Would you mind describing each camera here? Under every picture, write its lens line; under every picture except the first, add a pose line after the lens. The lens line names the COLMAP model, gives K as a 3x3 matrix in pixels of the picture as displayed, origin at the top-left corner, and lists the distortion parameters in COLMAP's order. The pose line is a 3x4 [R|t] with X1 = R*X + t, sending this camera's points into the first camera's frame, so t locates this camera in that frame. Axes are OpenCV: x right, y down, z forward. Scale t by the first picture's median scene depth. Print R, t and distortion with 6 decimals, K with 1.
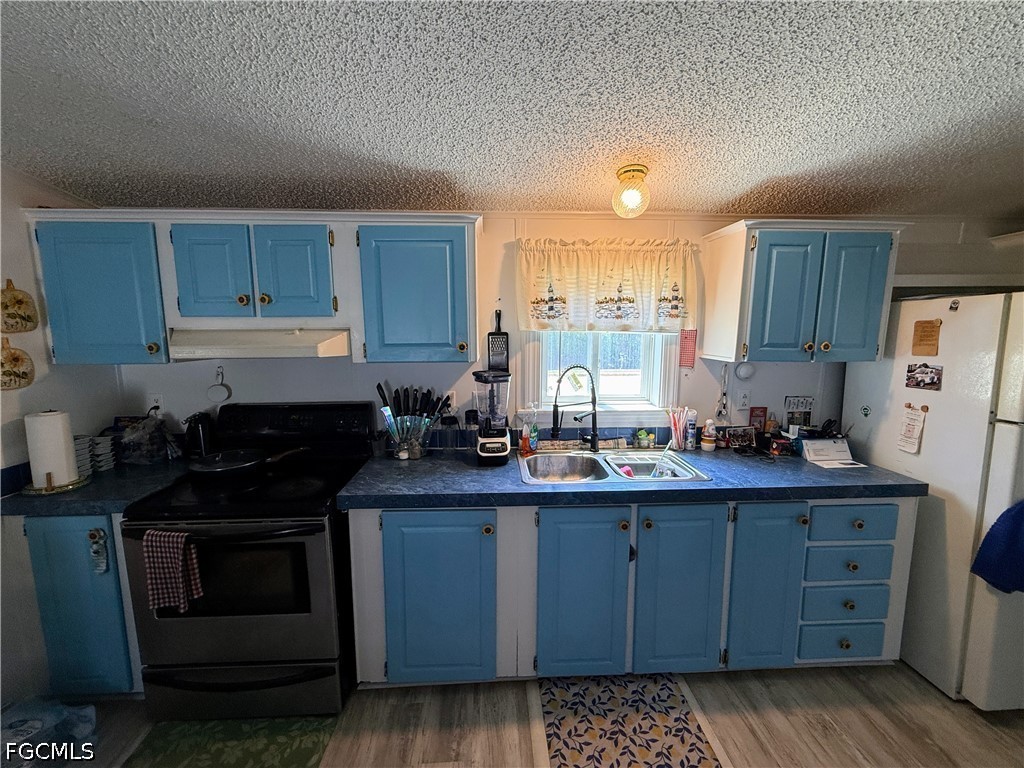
lens RADIAL K [[406.8, 0, 507.4], [0, 406.8, 382.6], [0, 0, 1]] dist [-0.001350, 0.000559]
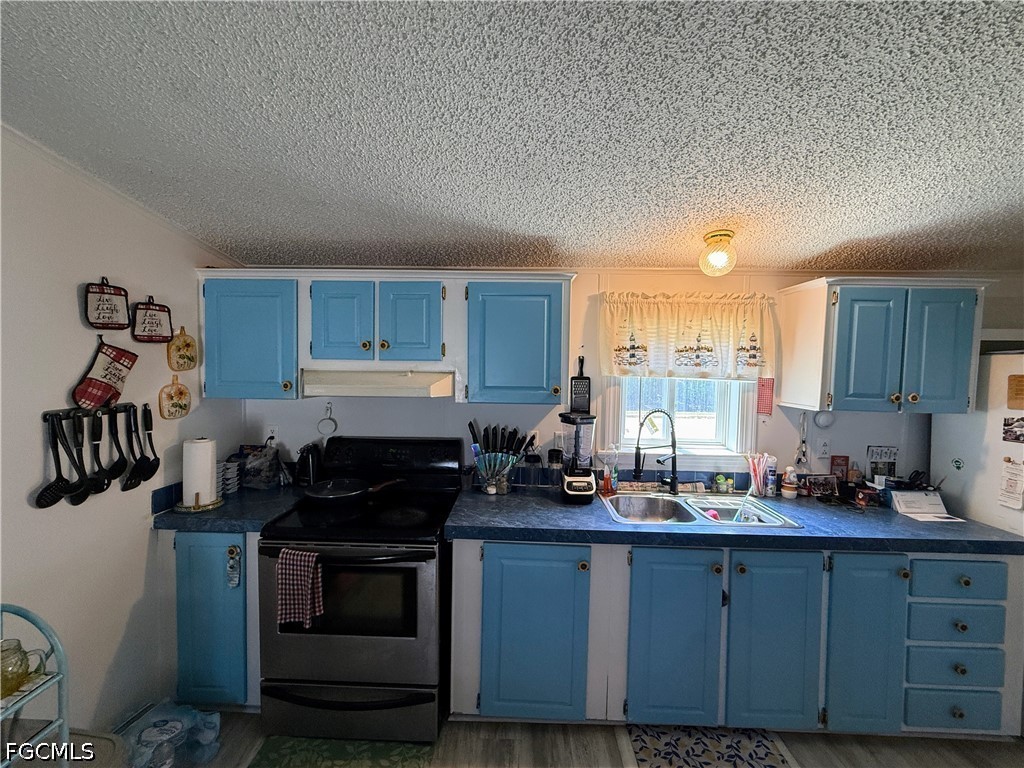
lens RADIAL K [[406.8, 0, 507.7], [0, 406.8, 382.8], [0, 0, 1]] dist [-0.001350, 0.000559]
pose [[0.996866, 0.020782, -0.076332, -0.157454], [-0.027833, 0.995324, -0.092498, -0.004304], [0.074052, 0.094333, 0.992783, -0.089719]]
